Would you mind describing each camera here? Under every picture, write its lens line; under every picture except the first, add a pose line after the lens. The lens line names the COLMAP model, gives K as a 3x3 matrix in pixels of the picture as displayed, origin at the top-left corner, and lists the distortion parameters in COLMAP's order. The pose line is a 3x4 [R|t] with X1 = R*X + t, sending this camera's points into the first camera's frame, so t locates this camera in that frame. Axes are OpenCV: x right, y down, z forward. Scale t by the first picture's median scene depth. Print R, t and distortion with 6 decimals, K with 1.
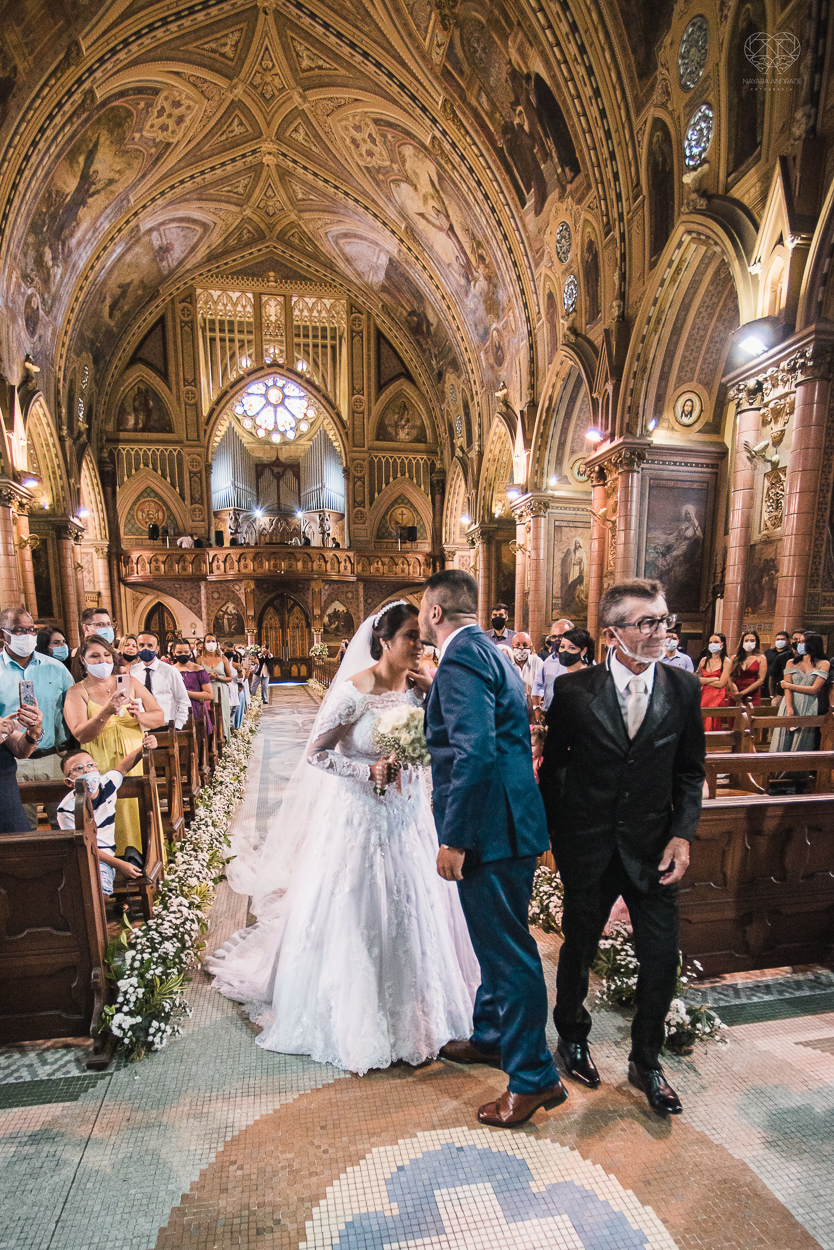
lens RADIAL K [[669.6, 0, 396.3], [0, 669.6, 782.0], [0, 0, 1]] dist [-0.056578, 0.031670]
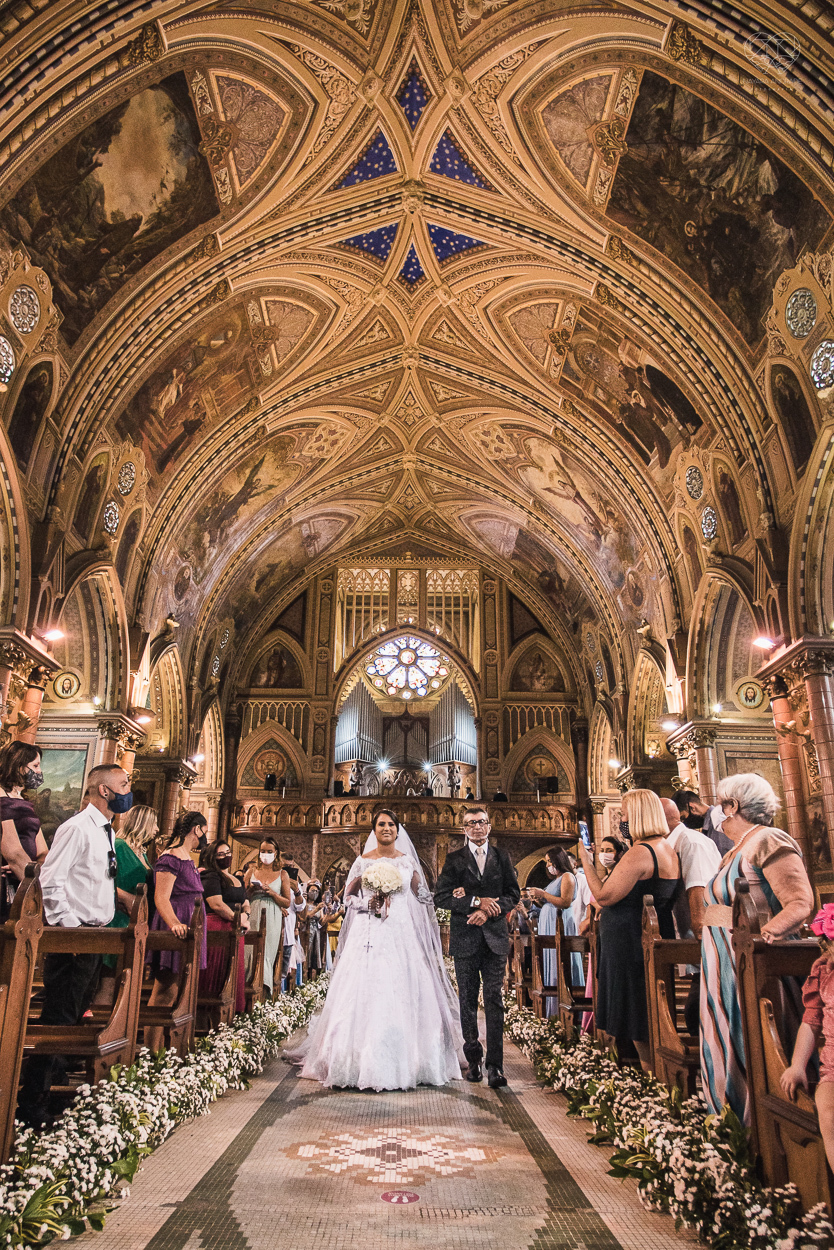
lens RADIAL K [[733.9, 0, 396.9], [0, 733.9, 700.3], [0, 0, 1]] dist [-0.070623, 0.037972]
pose [[0.982207, -0.031131, -0.185202, 0.005176], [-0.062811, 0.874918, -0.480181, 0.007869], [0.176985, 0.483270, 0.857395, 0.104216]]
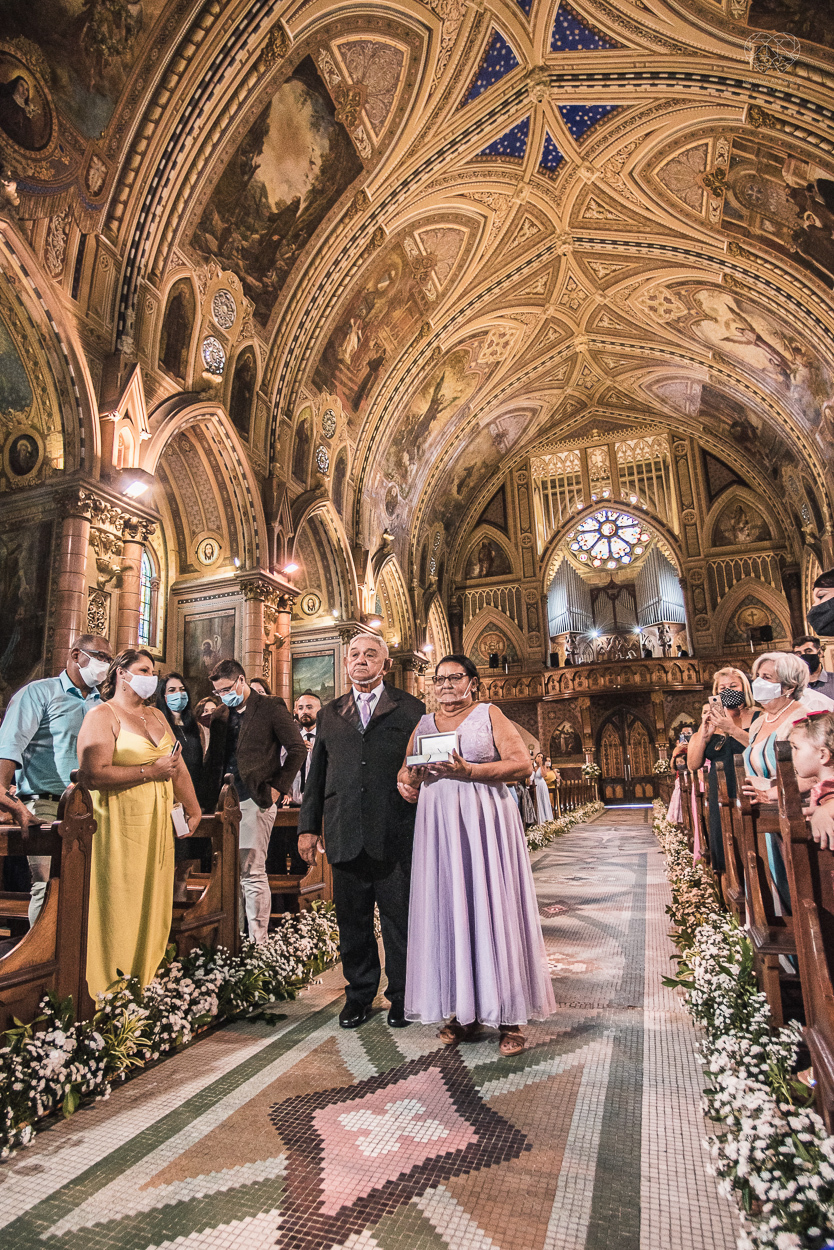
lens RADIAL K [[664.8, 0, 398.7], [0, 664.8, 651.9], [0, 0, 1]] dist [-0.069166, 0.035205]
pose [[0.859613, -0.116325, -0.497529, 0.041434], [-0.082315, 0.929492, -0.359540, 0.006015], [0.504272, 0.350019, 0.789428, 0.090163]]
